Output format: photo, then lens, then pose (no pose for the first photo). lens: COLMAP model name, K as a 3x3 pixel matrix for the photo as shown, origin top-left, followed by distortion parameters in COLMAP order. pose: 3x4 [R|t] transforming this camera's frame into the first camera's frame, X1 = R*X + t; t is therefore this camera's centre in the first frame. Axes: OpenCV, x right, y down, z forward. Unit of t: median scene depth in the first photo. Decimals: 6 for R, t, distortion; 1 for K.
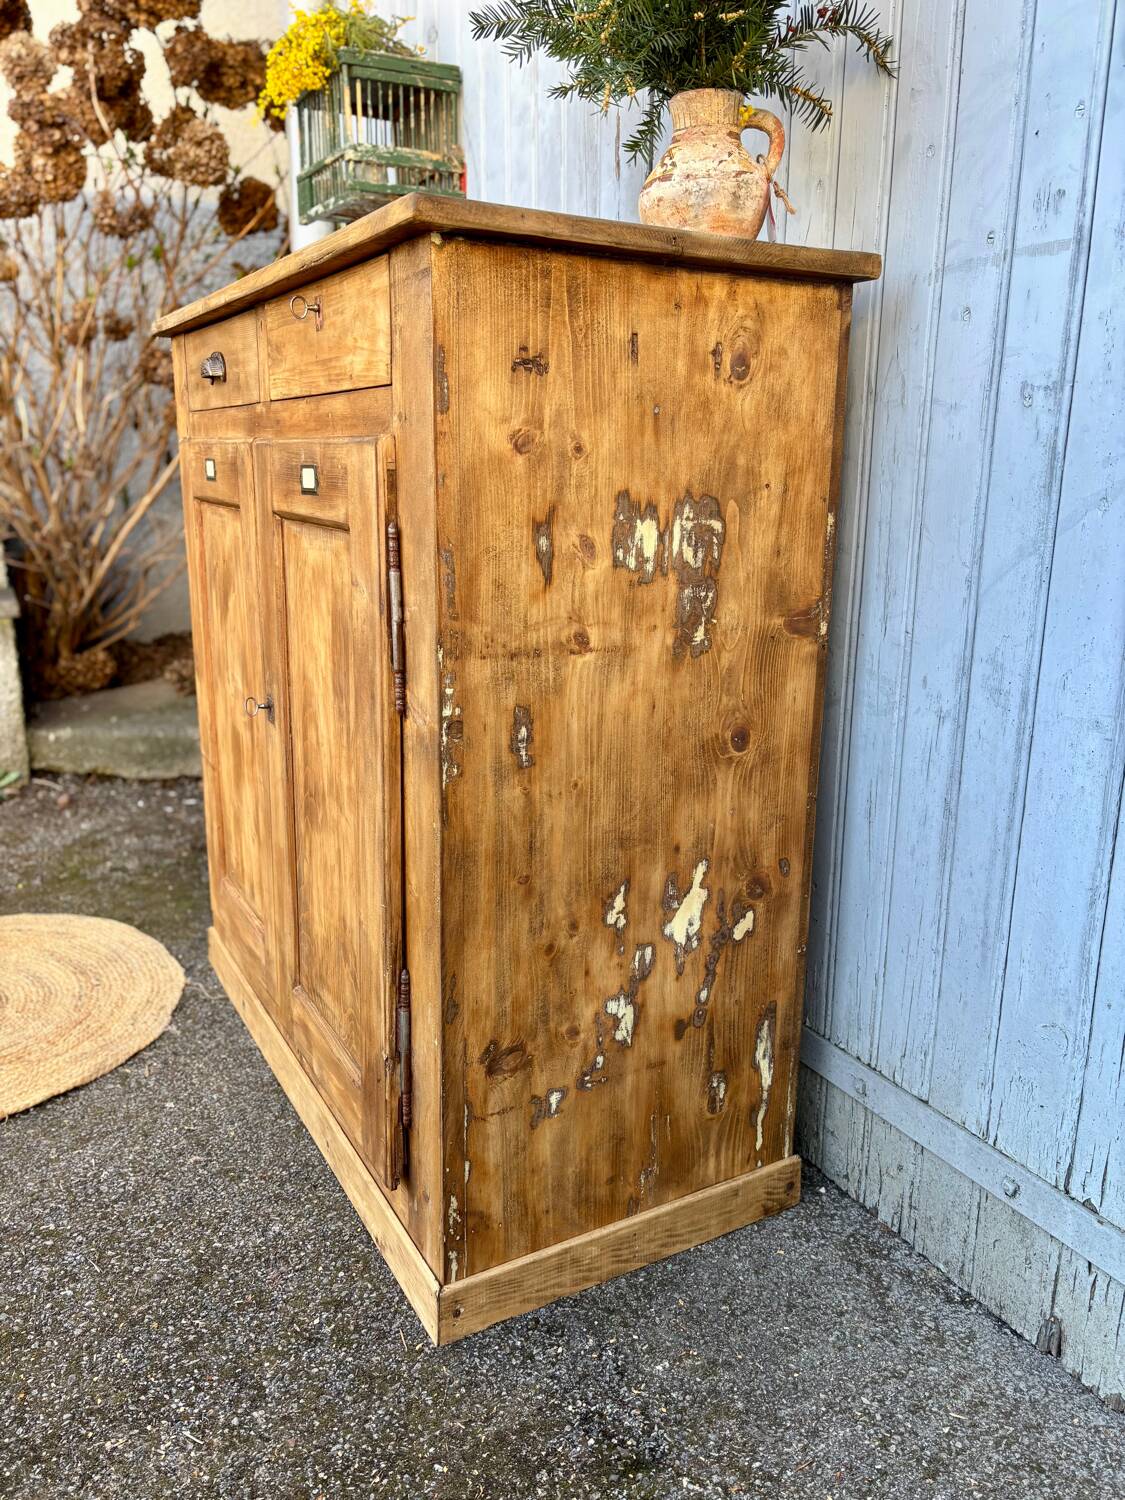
lens RADIAL K [[1133.2, 0, 562.5], [0, 1133.2, 750.0], [0, 0, 1]] dist [0.062062, -0.076824]
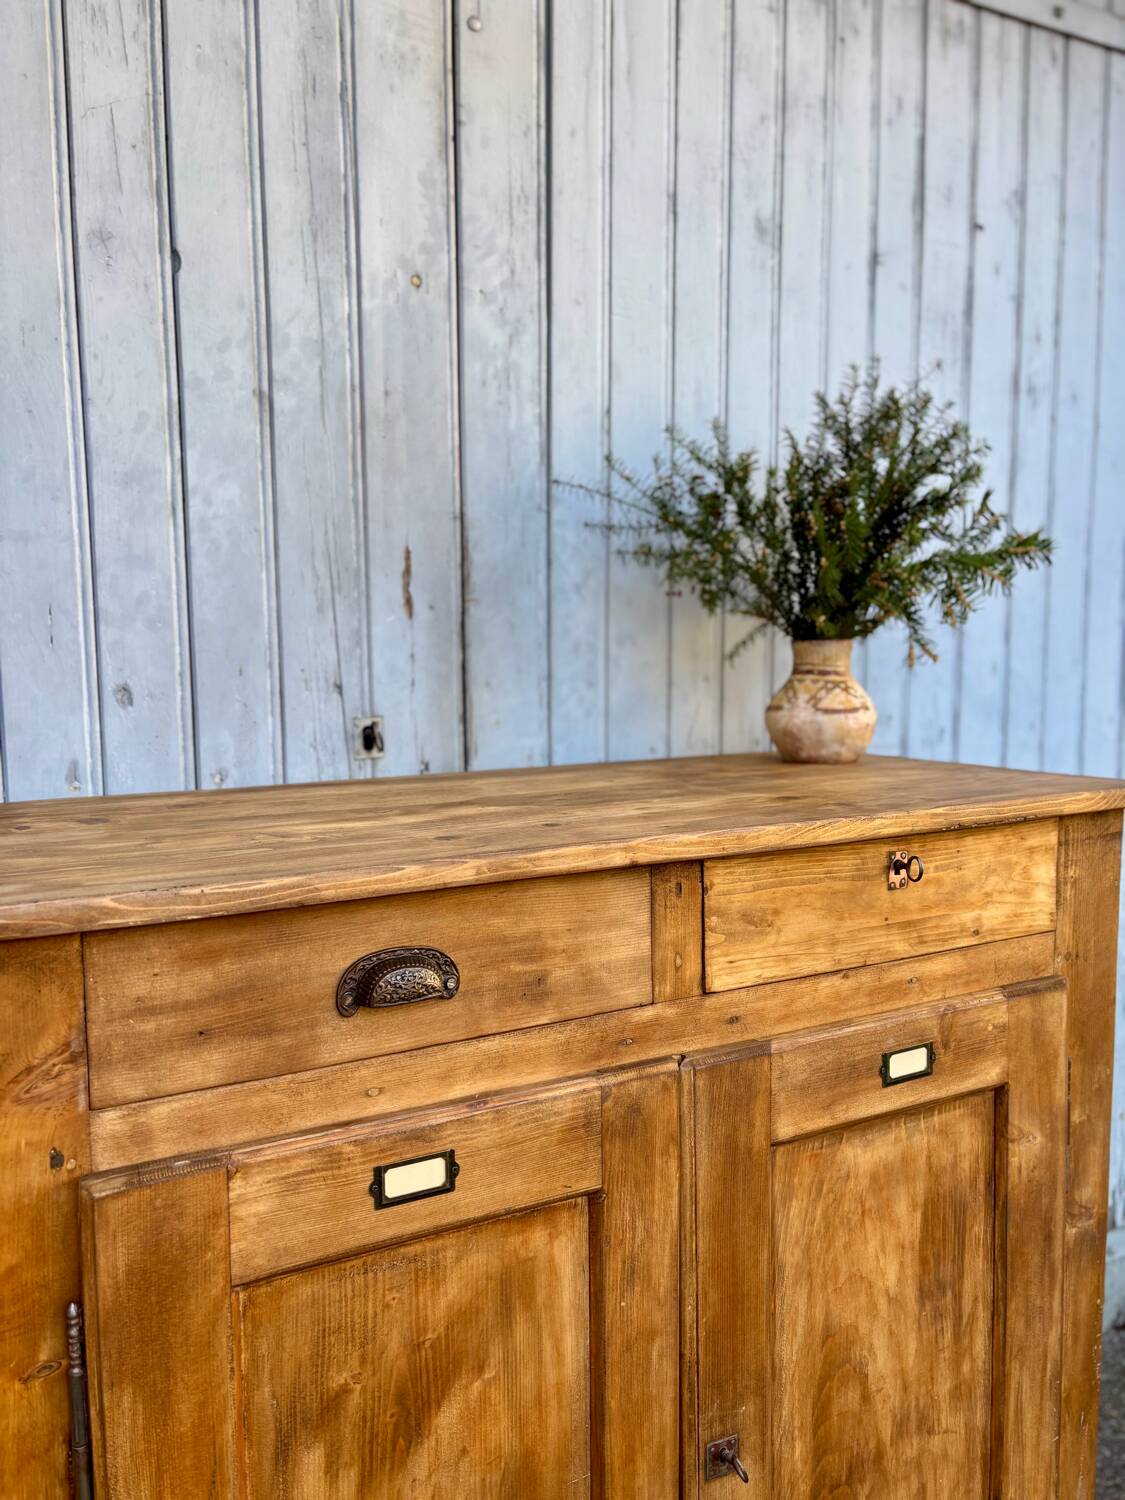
lens RADIAL K [[1137.8, 0, 561.6], [0, 1137.8, 759.0], [0, 0, 1]] dist [0.065572, -0.083233]
pose [[0.022885, -0.114781, 0.993127, -1.069480], [0.262139, 0.959319, 0.104833, -0.627875], [-0.964759, 0.257938, 0.052043, 1.201829]]
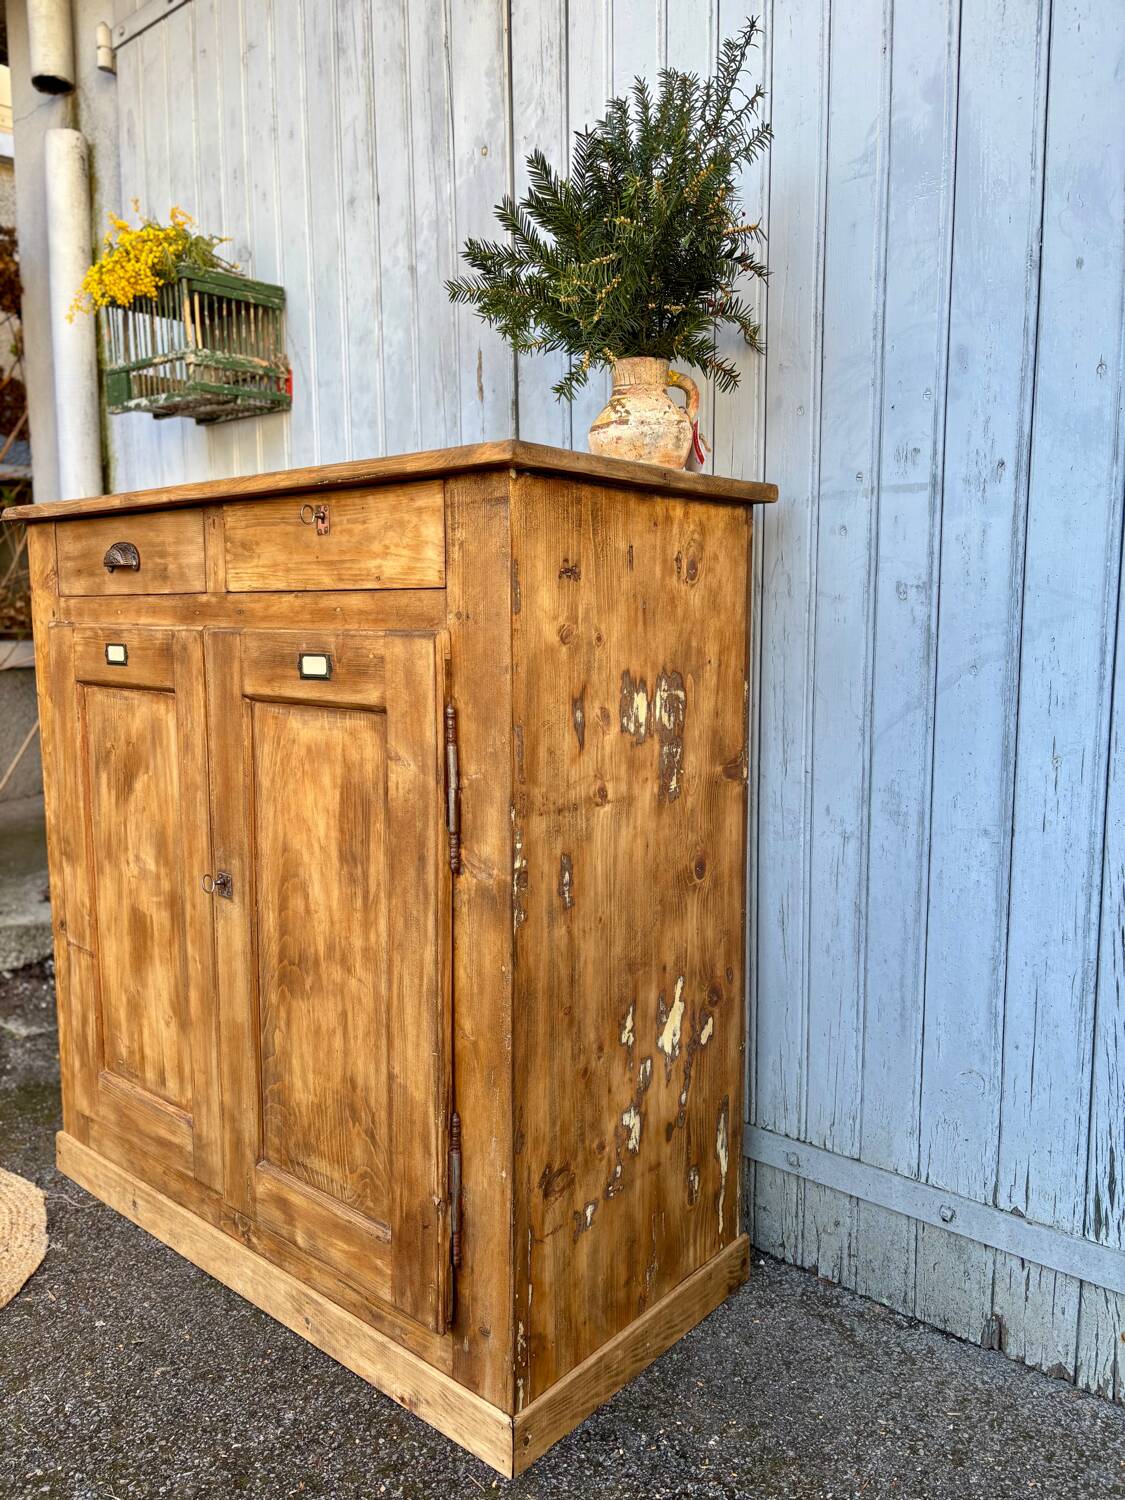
lens RADIAL K [[1131.4, 0, 551.7], [0, 1131.4, 754.2], [0, 0, 1]] dist [0.064669, -0.079530]
pose [[0.939979, -0.056089, 0.336590, -0.399147], [0.097818, 0.989292, -0.108316, -0.015792], [-0.326911, 0.134739, 0.935401, -0.078577]]
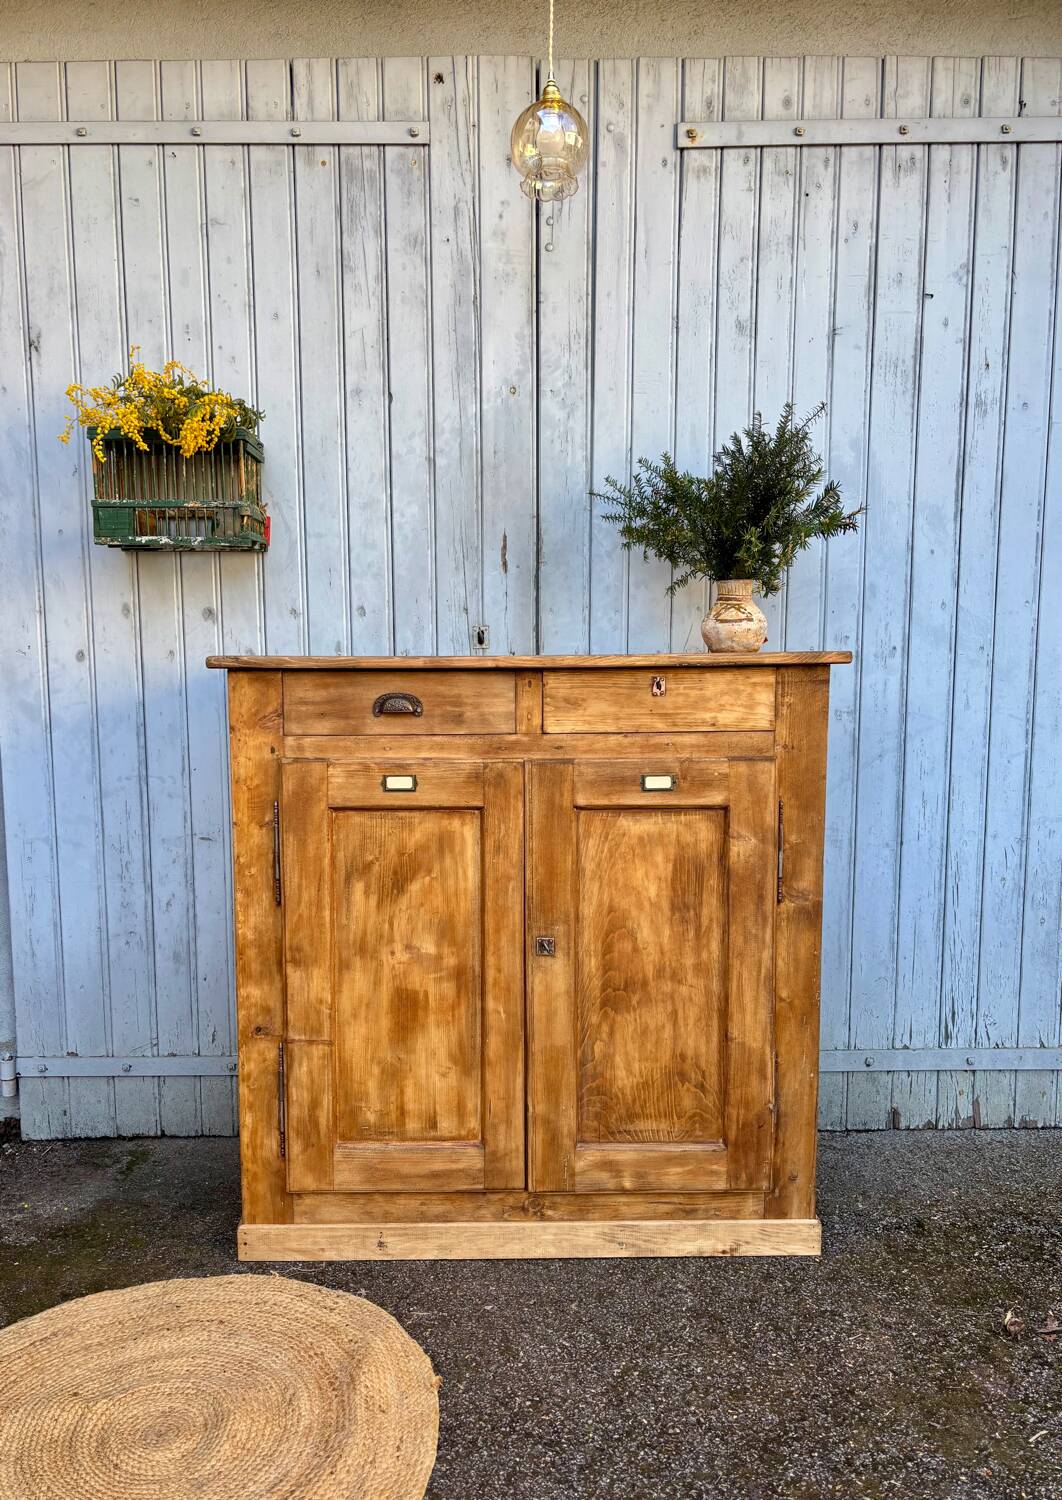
lens RADIAL K [[1189.5, 0, 483.4], [0, 1189.5, 793.7], [0, 0, 1]] dist [0.085271, -0.115752]
pose [[0.475311, -0.118972, 0.871737, -1.929240], [0.231878, 0.972724, 0.006324, -0.306945], [-0.848712, 0.199131, 0.489933, 0.401518]]
